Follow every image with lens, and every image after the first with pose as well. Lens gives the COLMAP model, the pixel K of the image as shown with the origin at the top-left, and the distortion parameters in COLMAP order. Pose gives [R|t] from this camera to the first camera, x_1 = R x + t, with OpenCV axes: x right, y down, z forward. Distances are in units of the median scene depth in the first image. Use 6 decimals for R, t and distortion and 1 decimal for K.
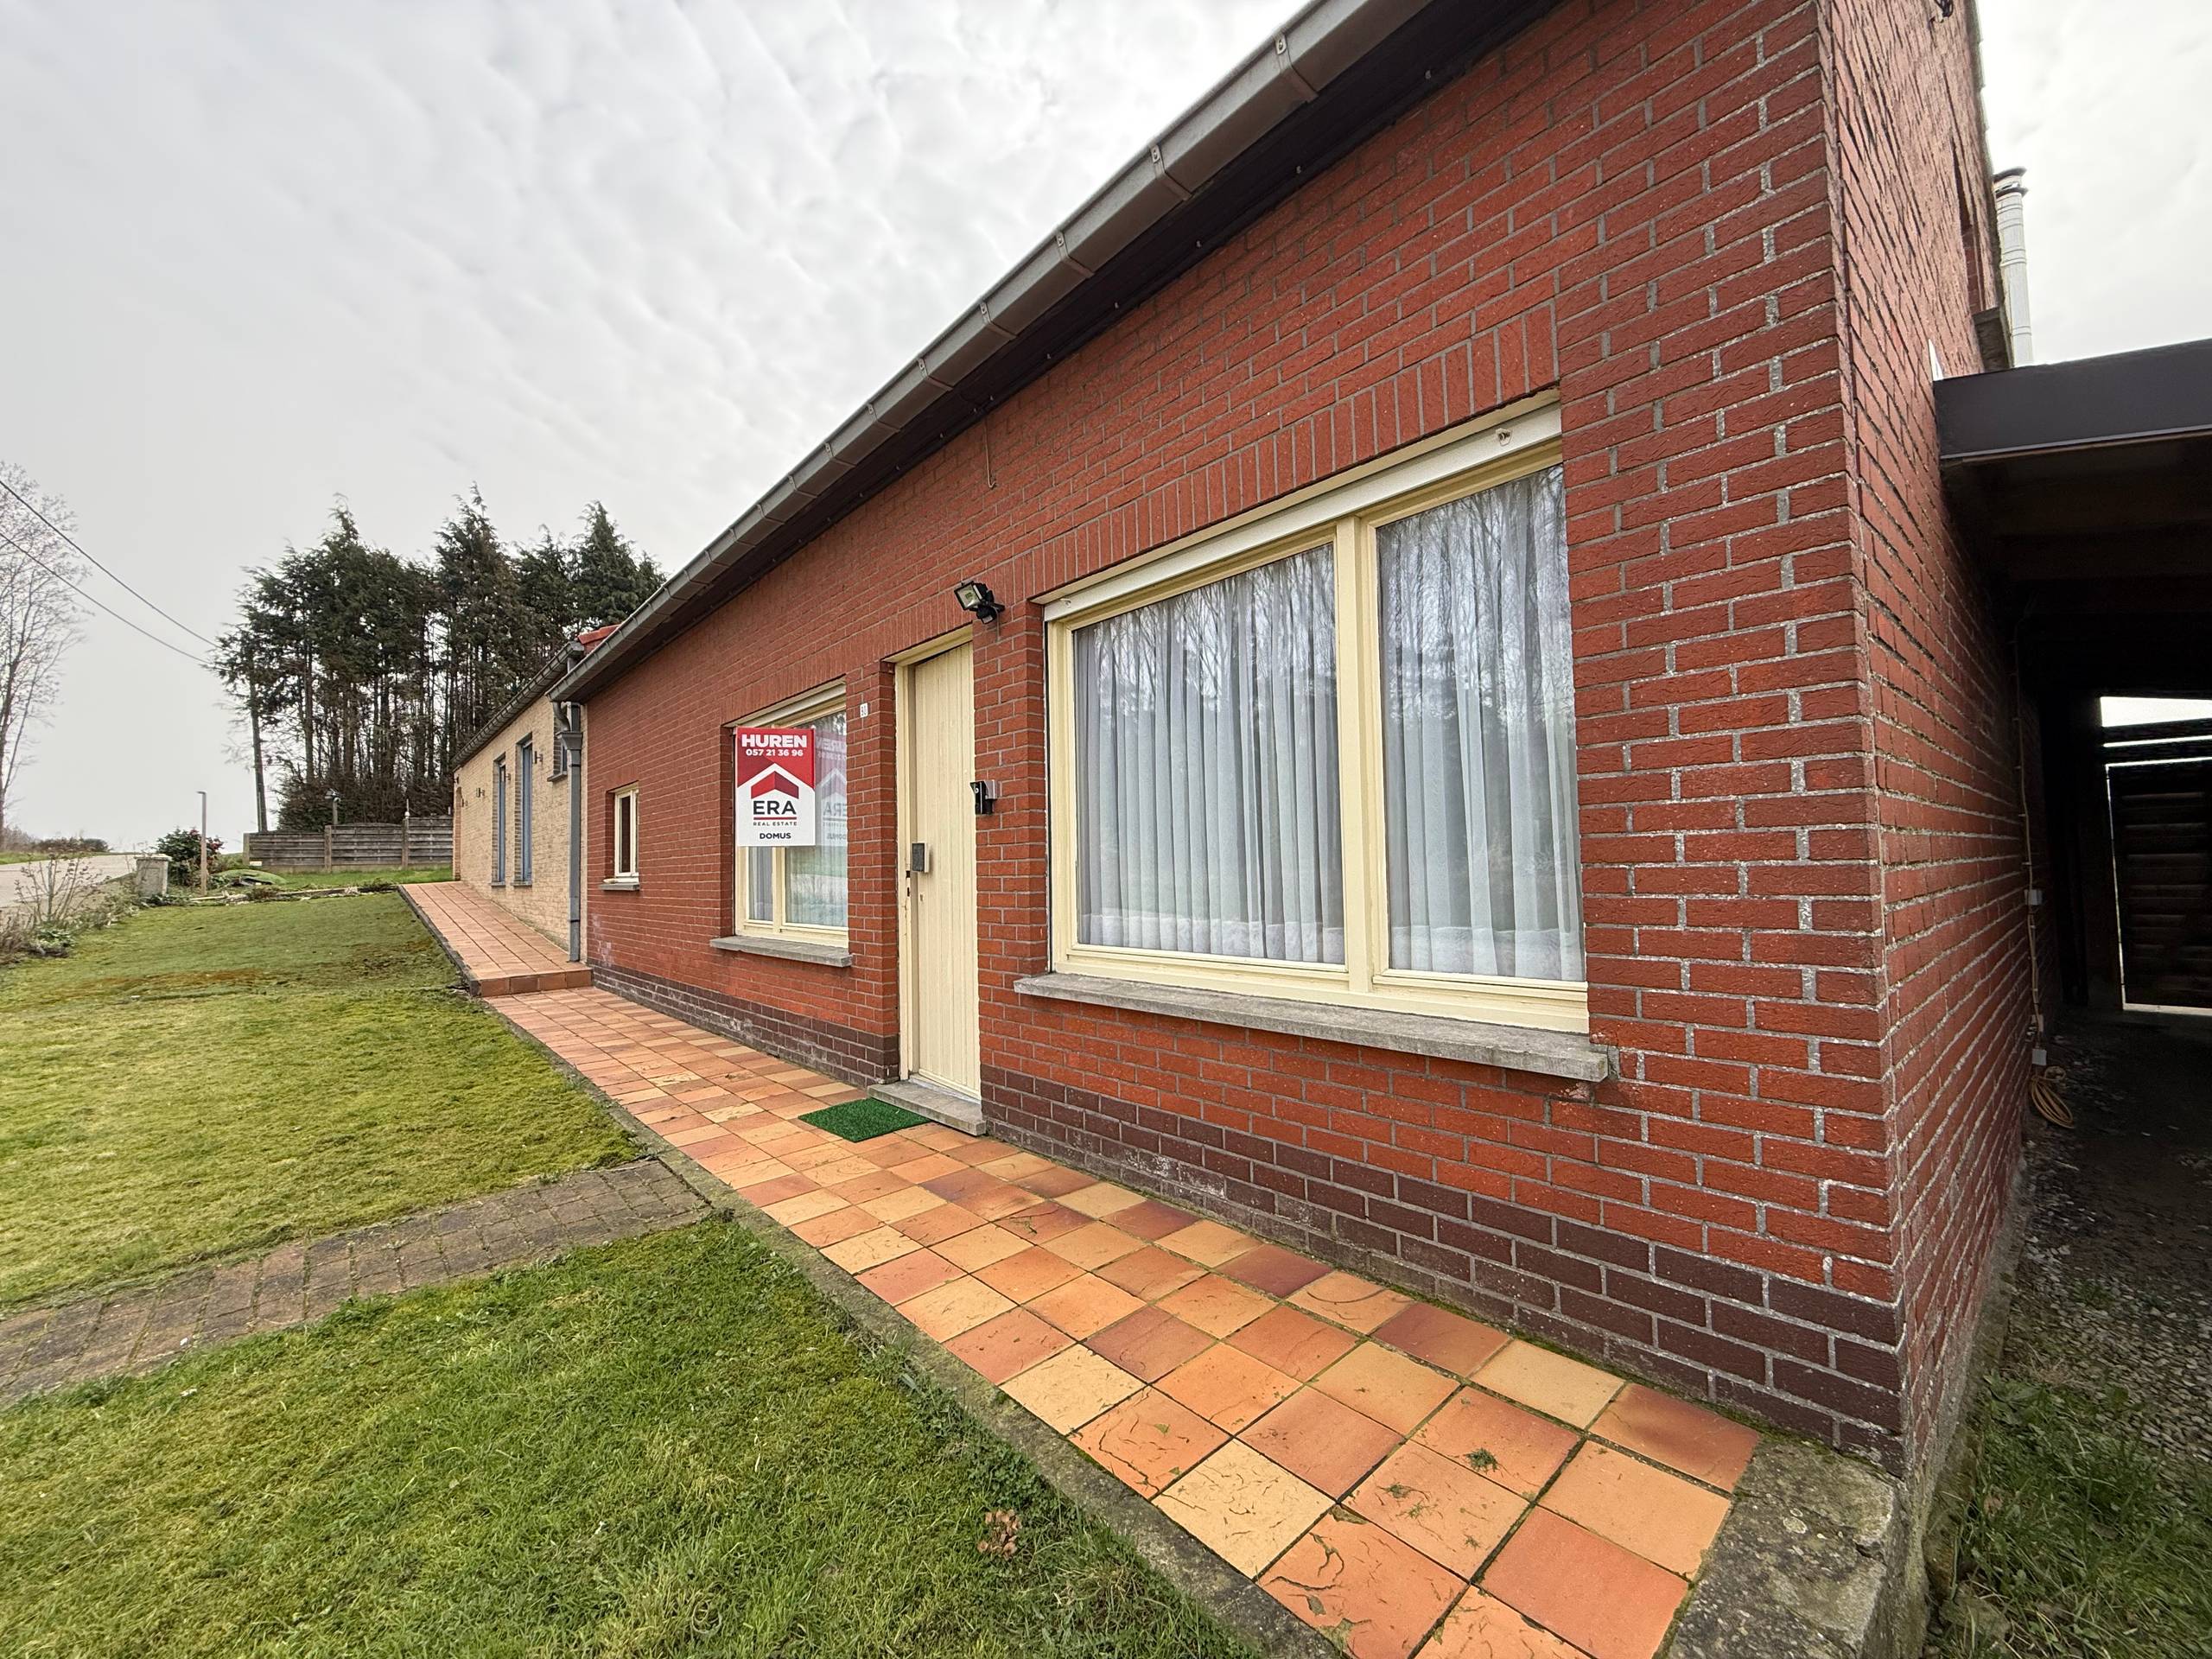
lens RADIAL K [[876.5, 0, 1106.0], [0, 876.5, 829.5], [0, 0, 1]] dist [-0.000267, 0.000212]
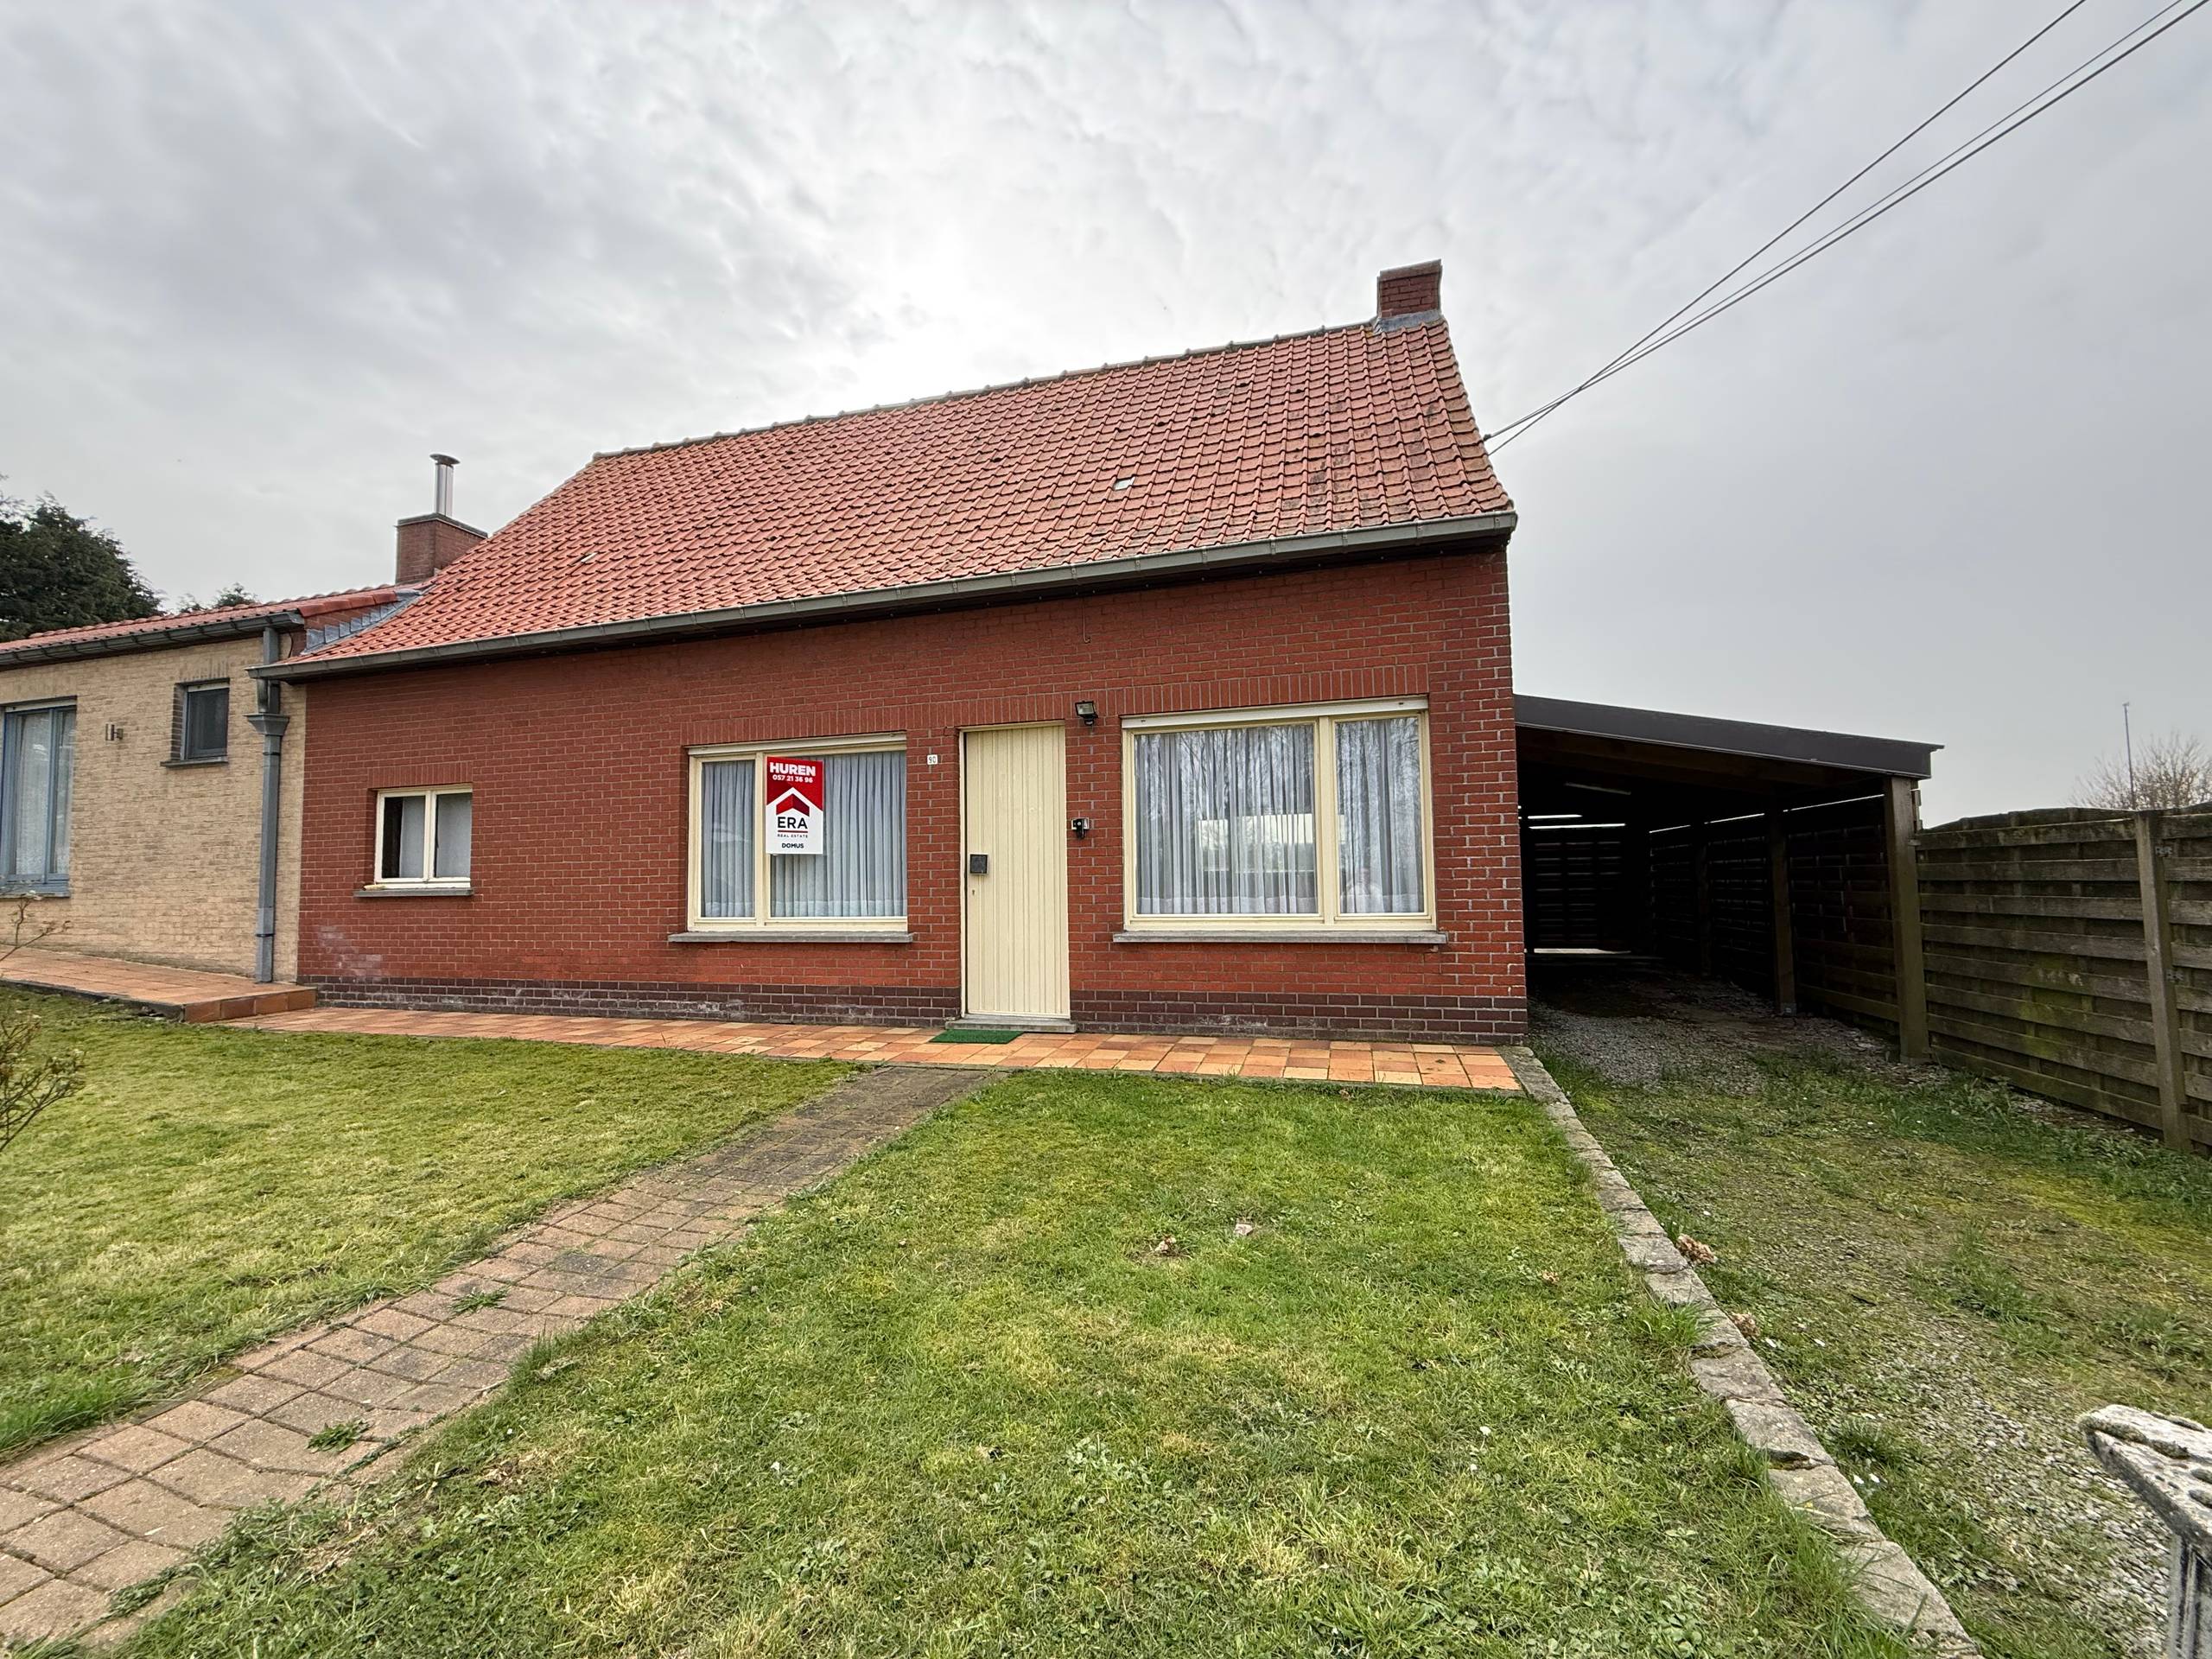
lens RADIAL K [[876.5, 0, 1106.0], [0, 876.5, 829.5], [0, 0, 1]] dist [-0.000267, 0.000212]
pose [[0.841414, 0.039017, 0.538981, -1.033134], [-0.026302, 0.999165, -0.031270, 0.017830], [-0.539751, 0.012135, 0.841737, -0.440135]]
